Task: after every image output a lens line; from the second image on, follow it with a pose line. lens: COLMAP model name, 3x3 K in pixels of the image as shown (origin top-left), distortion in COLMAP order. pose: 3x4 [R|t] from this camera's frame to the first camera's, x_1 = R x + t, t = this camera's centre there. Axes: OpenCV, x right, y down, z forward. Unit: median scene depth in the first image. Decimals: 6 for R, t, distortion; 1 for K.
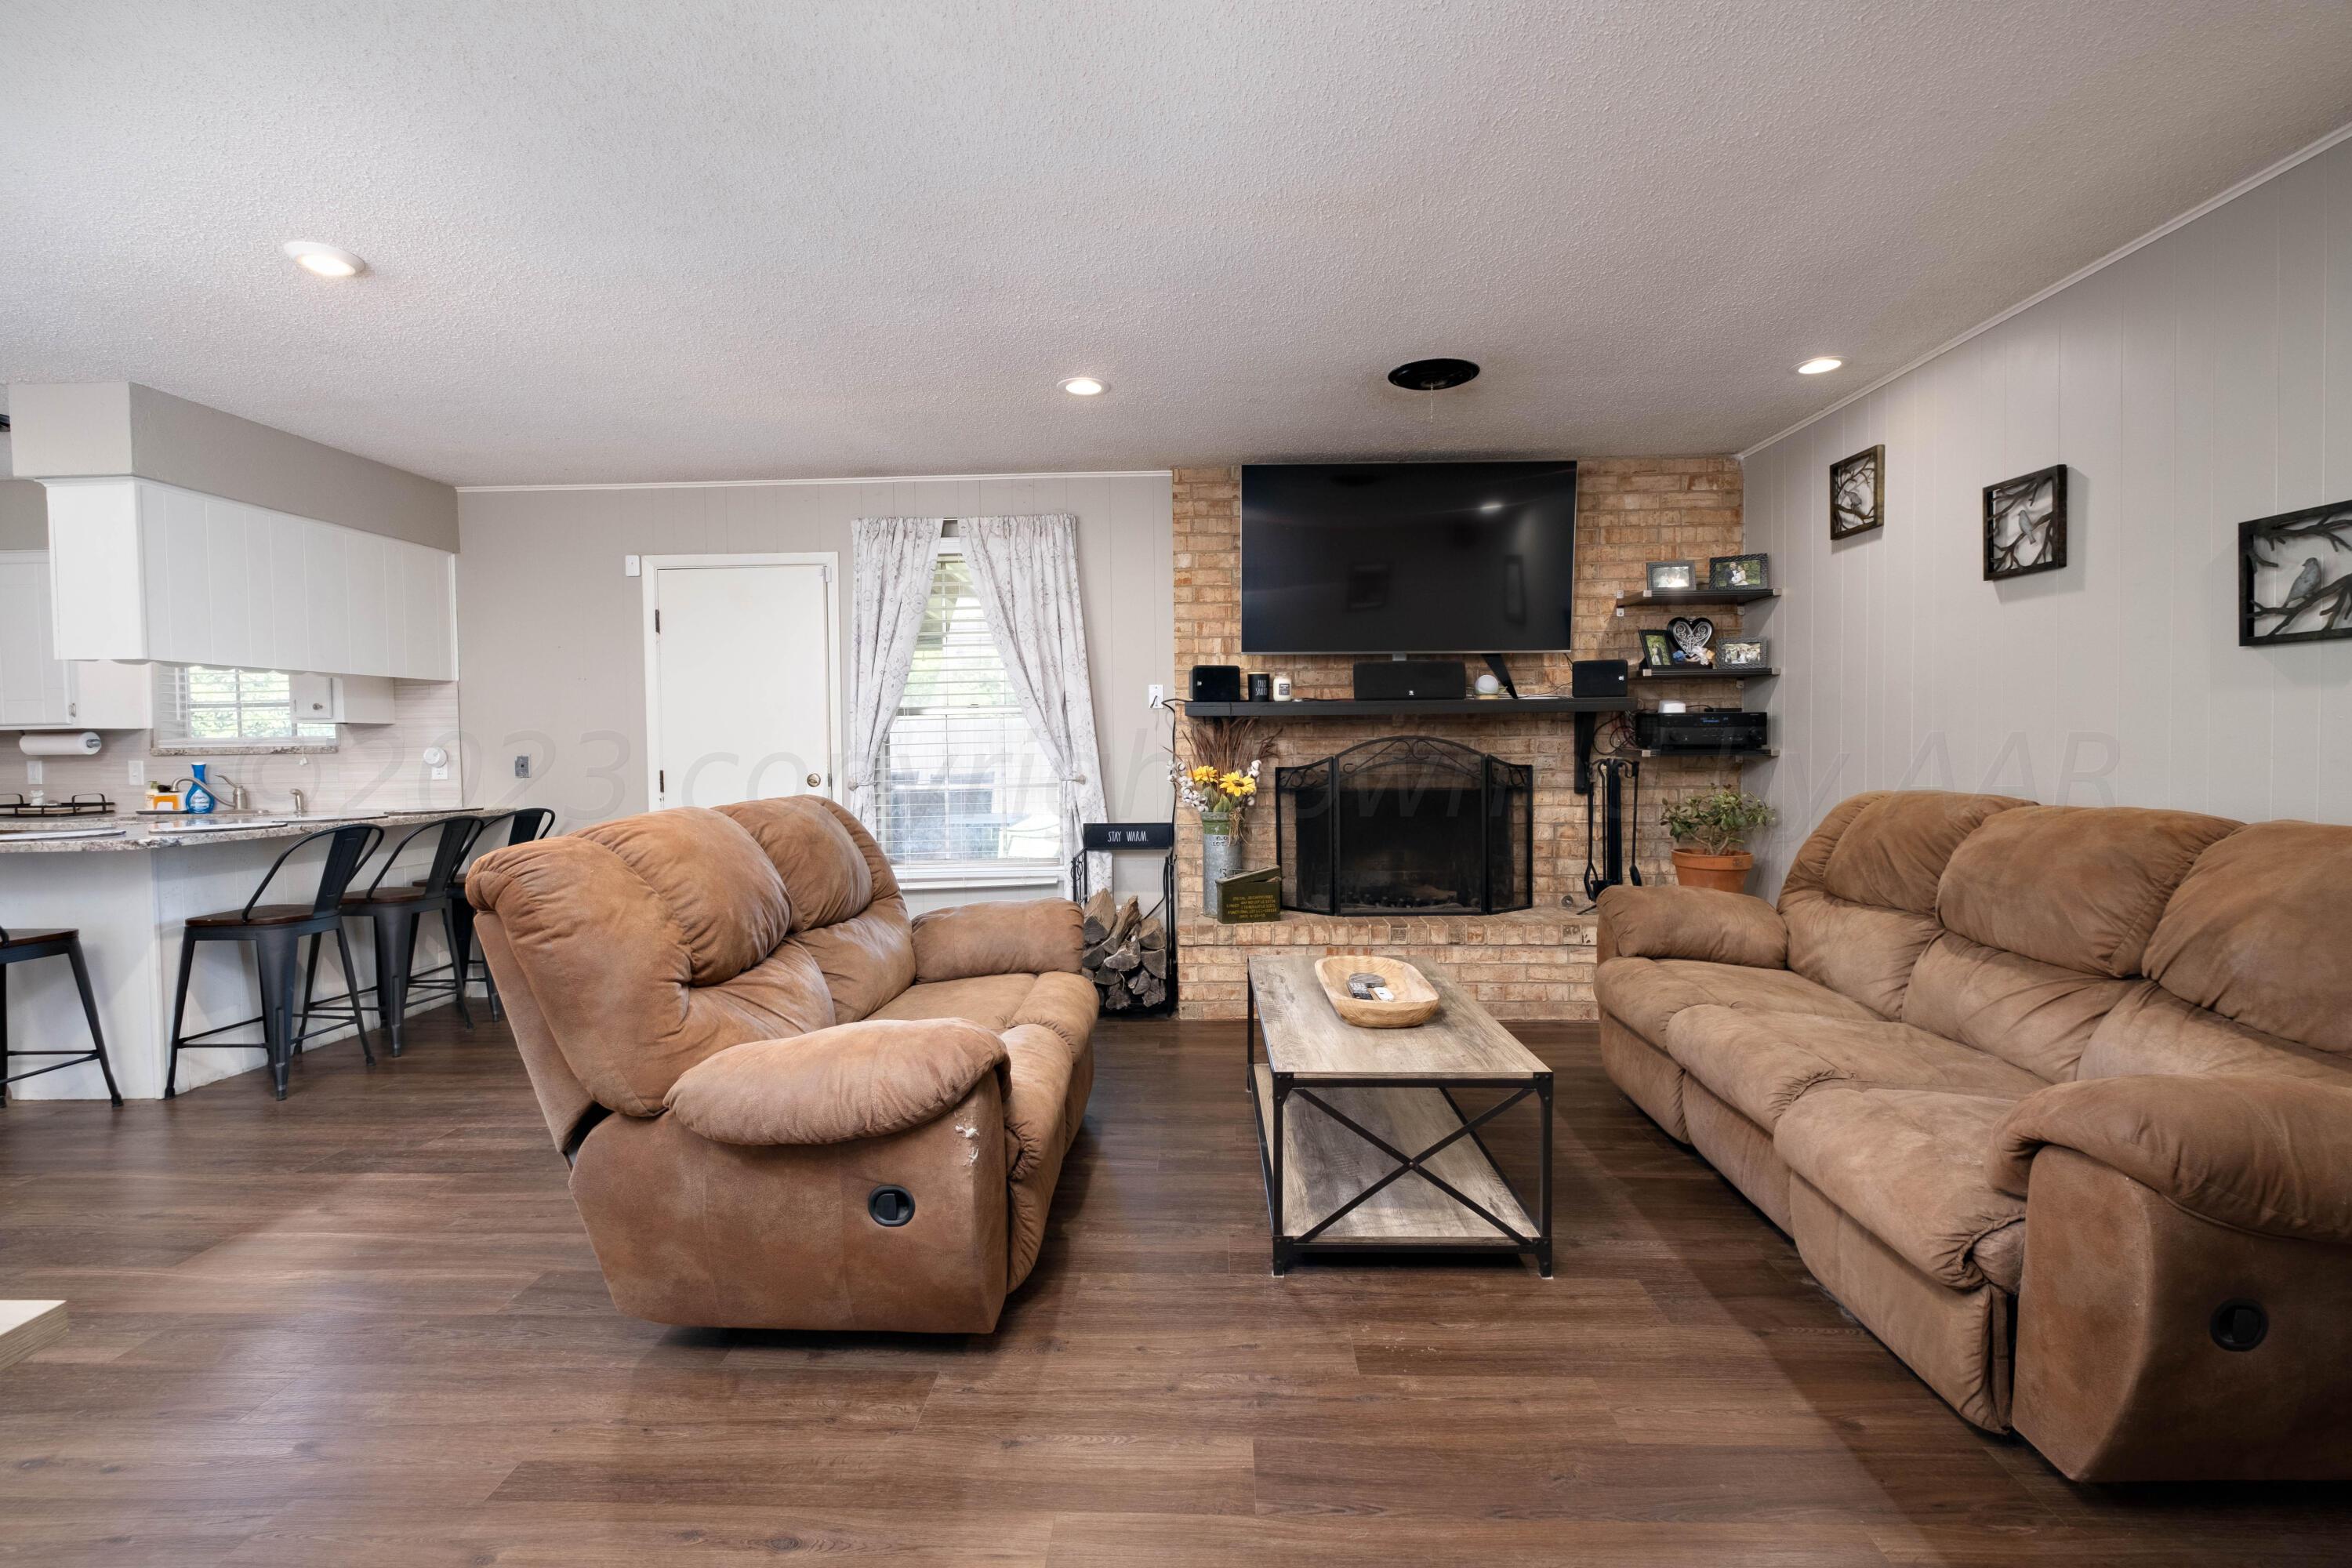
lens RADIAL K [[1042.6, 0, 1192.9], [0, 1042.6, 767.4], [0, 0, 1]] dist [0.004036, -0.005012]
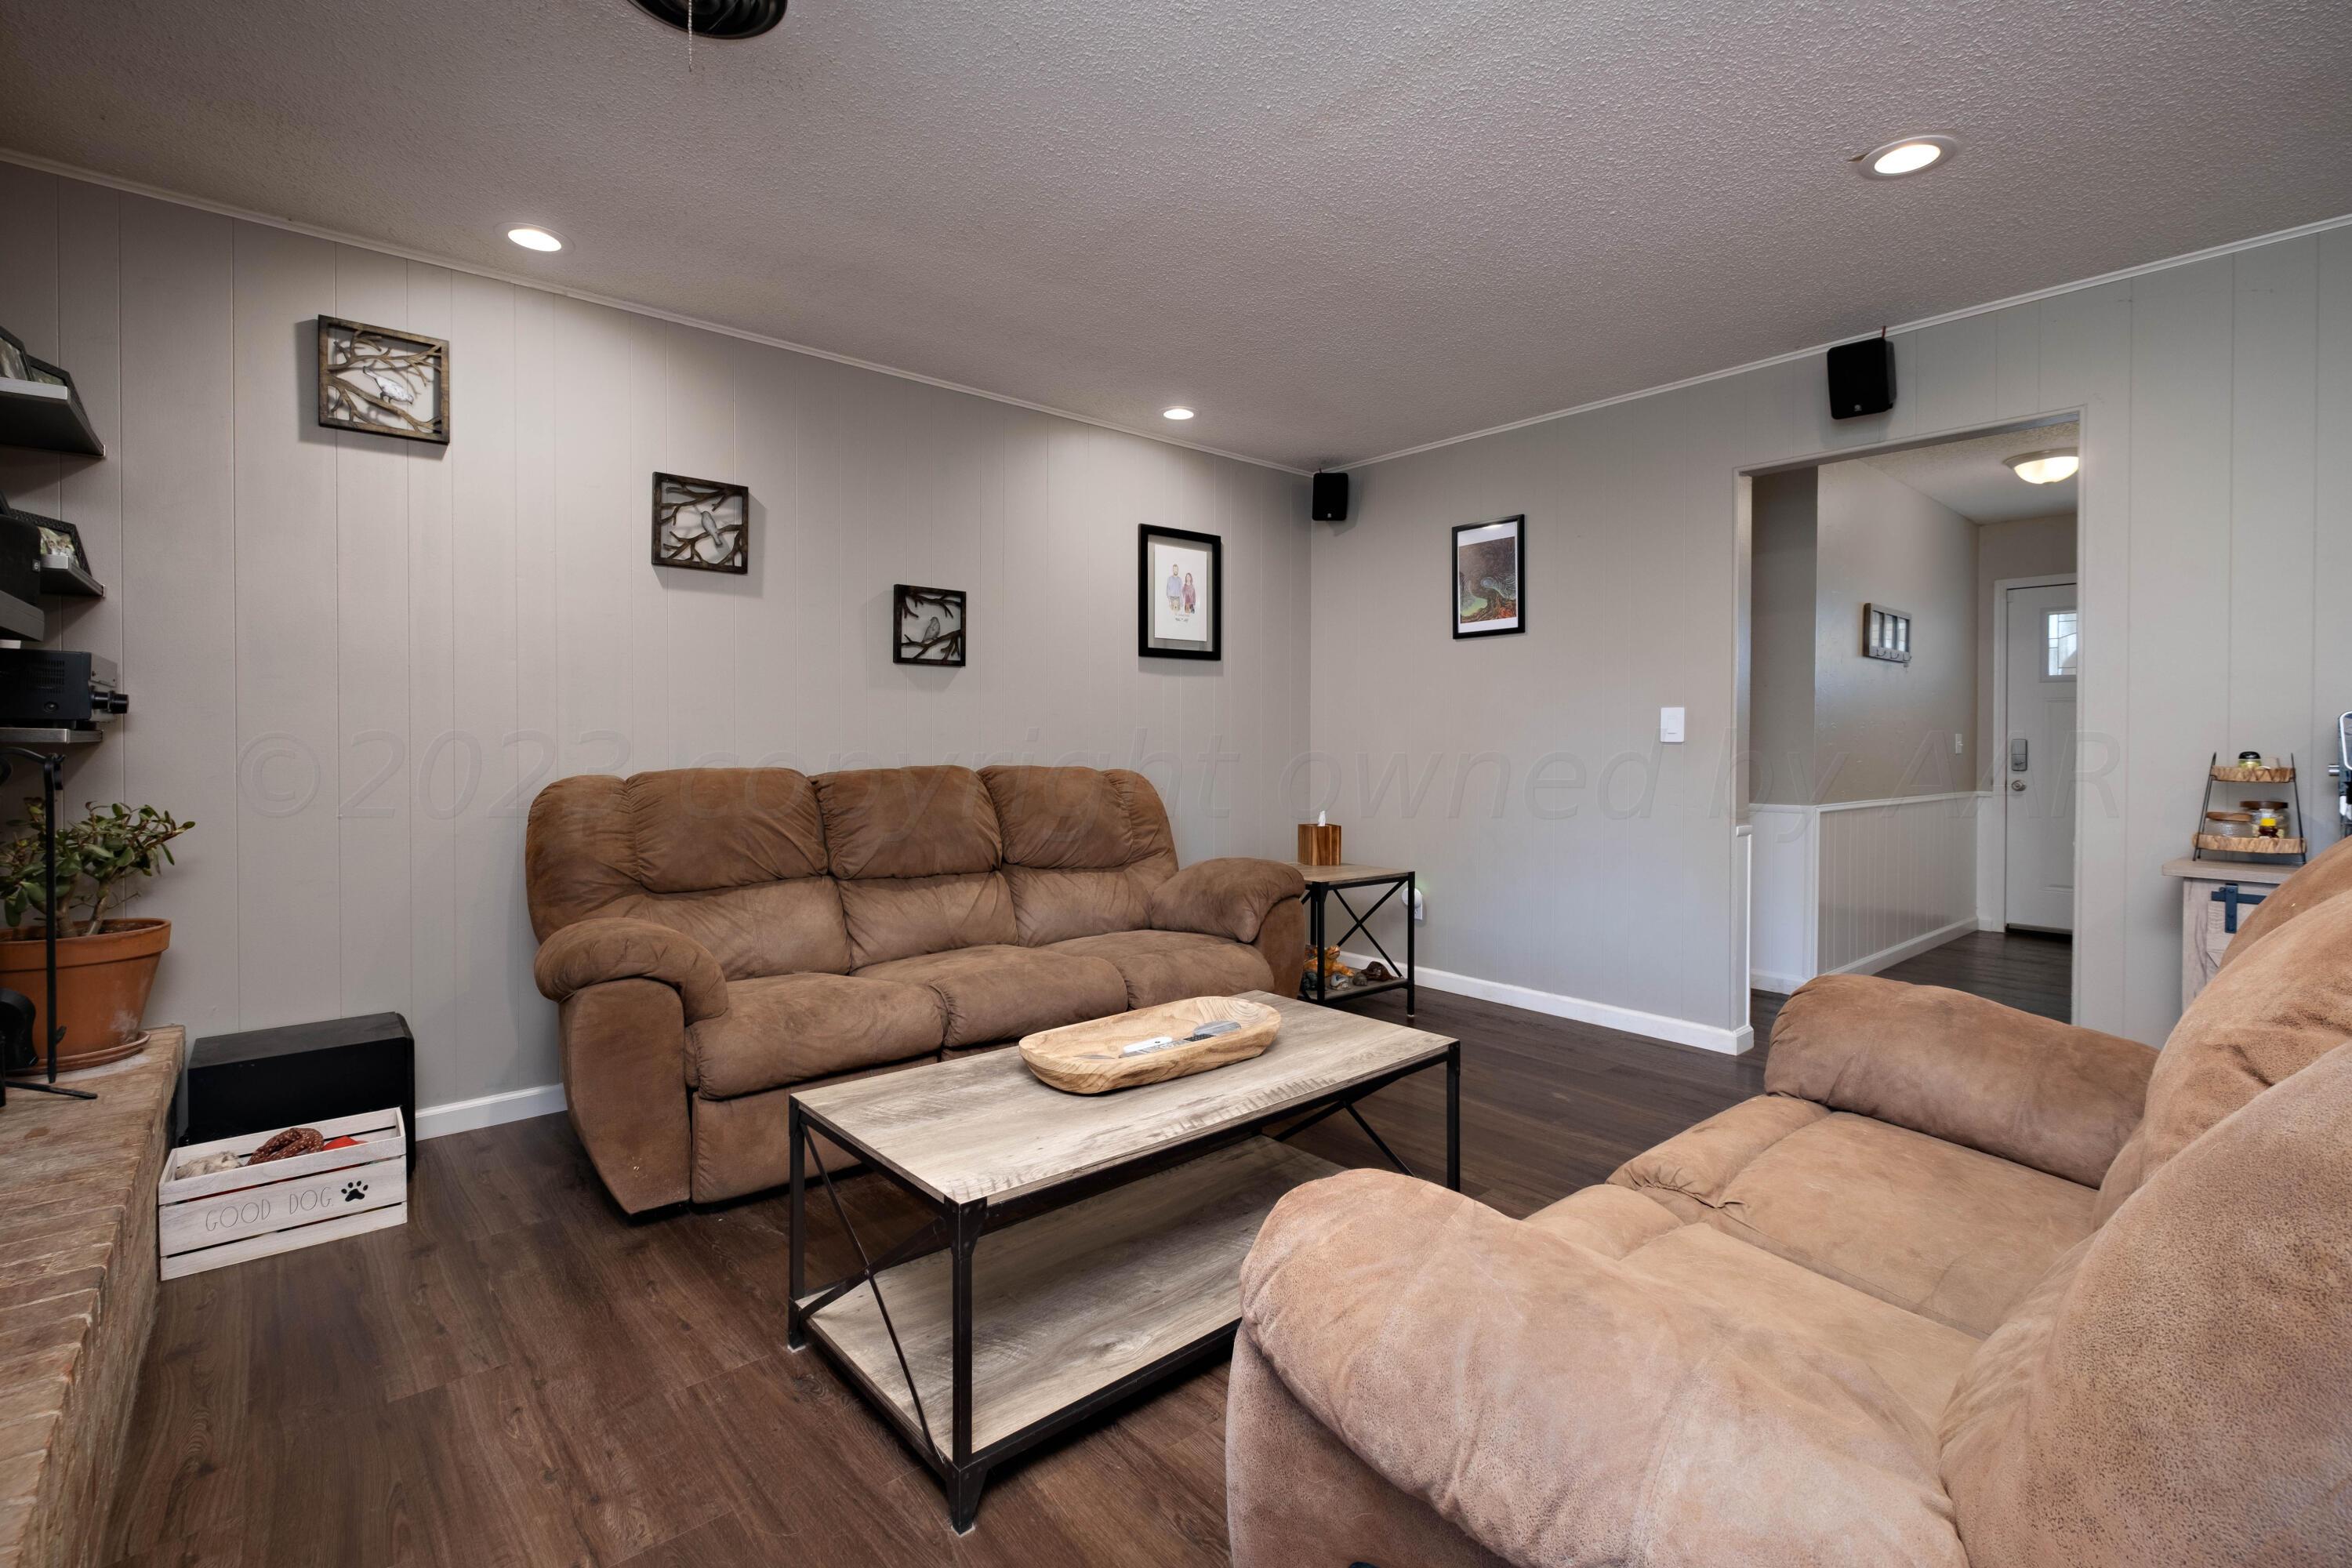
lens RADIAL K [[1042.6, 0, 1178.9], [0, 1042.6, 739.7], [0, 0, 1]] dist [0.004036, -0.005012]
pose [[-0.660283, 0.001487, 0.751015, -0.243577], [0.021218, 0.999636, 0.016675, -0.008830], [-0.750717, 0.026945, -0.660074, 0.911725]]
